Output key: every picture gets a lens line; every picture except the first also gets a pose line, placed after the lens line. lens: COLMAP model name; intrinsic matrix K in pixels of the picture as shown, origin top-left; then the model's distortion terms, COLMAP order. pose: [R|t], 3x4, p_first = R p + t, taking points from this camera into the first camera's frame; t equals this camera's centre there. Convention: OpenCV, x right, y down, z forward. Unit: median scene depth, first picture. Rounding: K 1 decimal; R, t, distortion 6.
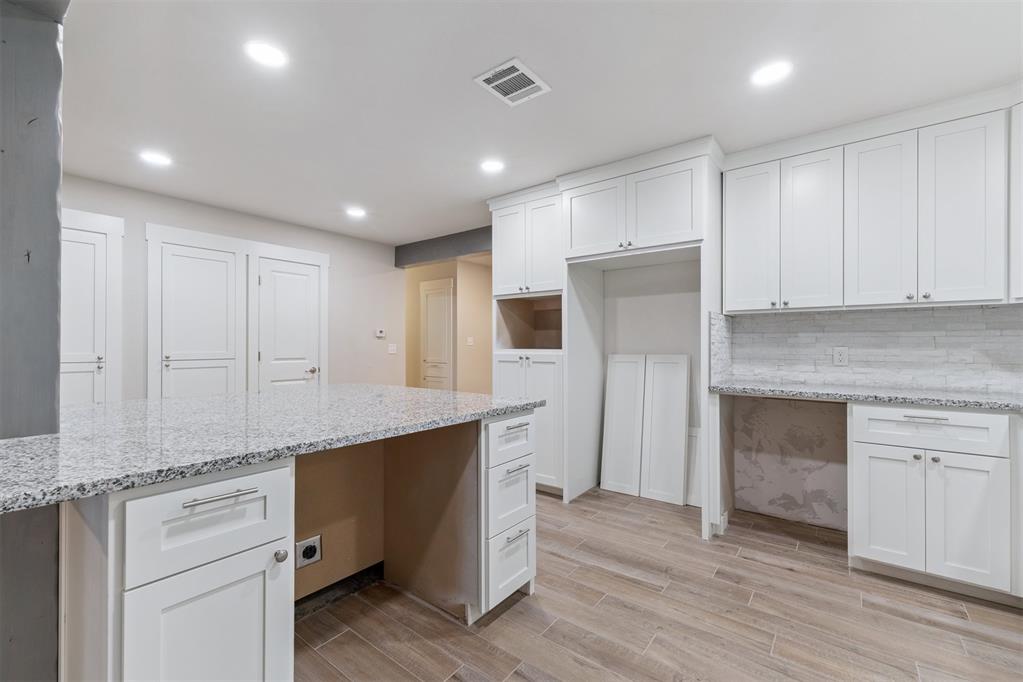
lens RADIAL K [[439.7, 0, 506.3], [0, 439.7, 341.9], [0, 0, 1]] dist [0.008680, 0.000266]
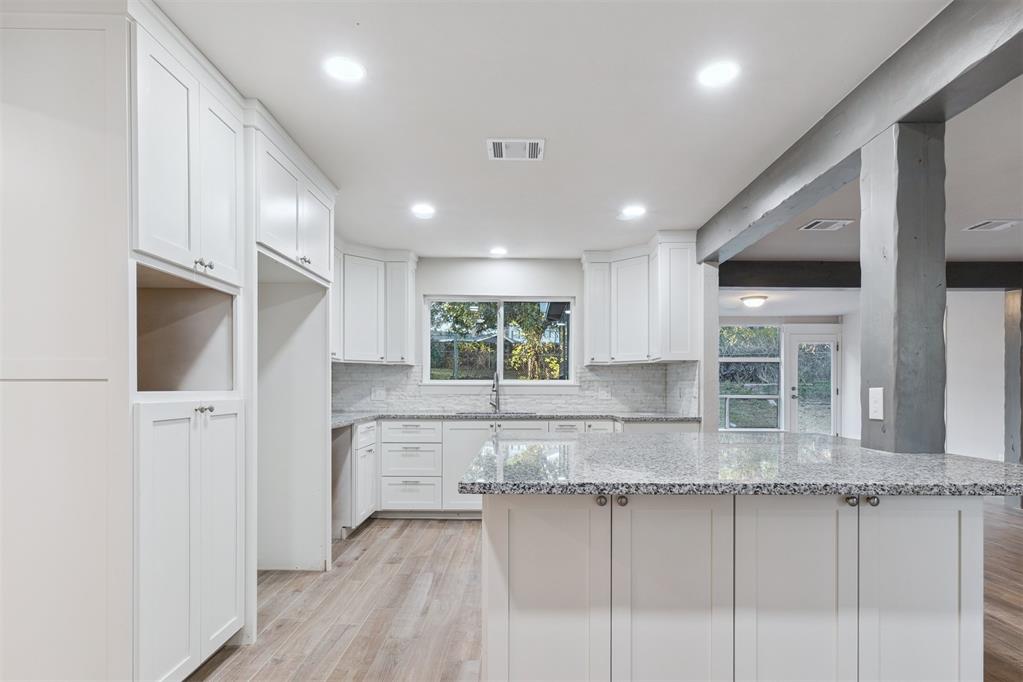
lens RADIAL K [[542.9, 0, 518.3], [0, 542.9, 389.6], [0, 0, 1]] dist [0.011211, 0.000311]
pose [[-0.612282, -0.003087, 0.790633, -0.792035], [-0.006660, 0.999977, -0.001253, 0.017329], [-0.790611, -0.006033, -0.612289, 1.353452]]
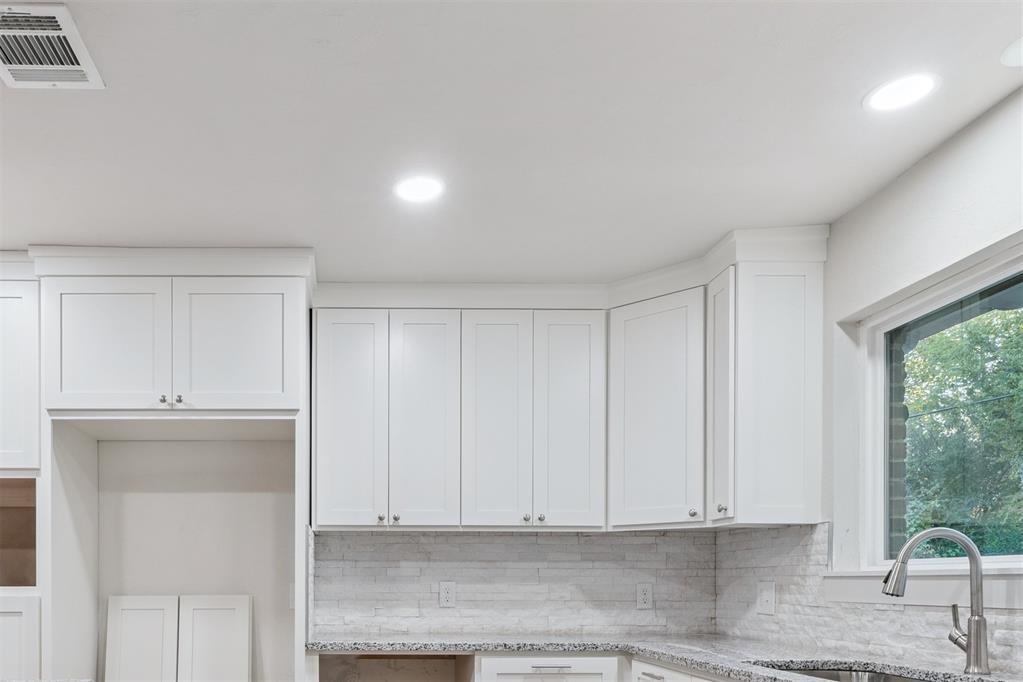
lens RADIAL K [[807.2, 0, 351.8], [0, 807.2, 581.5], [0, 0, 1]] dist [-0.000252, 0.004542]
pose [[0.784577, 0.002517, 0.620027, -0.195845], [-0.005172, 0.999984, 0.002485, 0.008591], [-0.620010, -0.005156, 0.784577, 0.045132]]
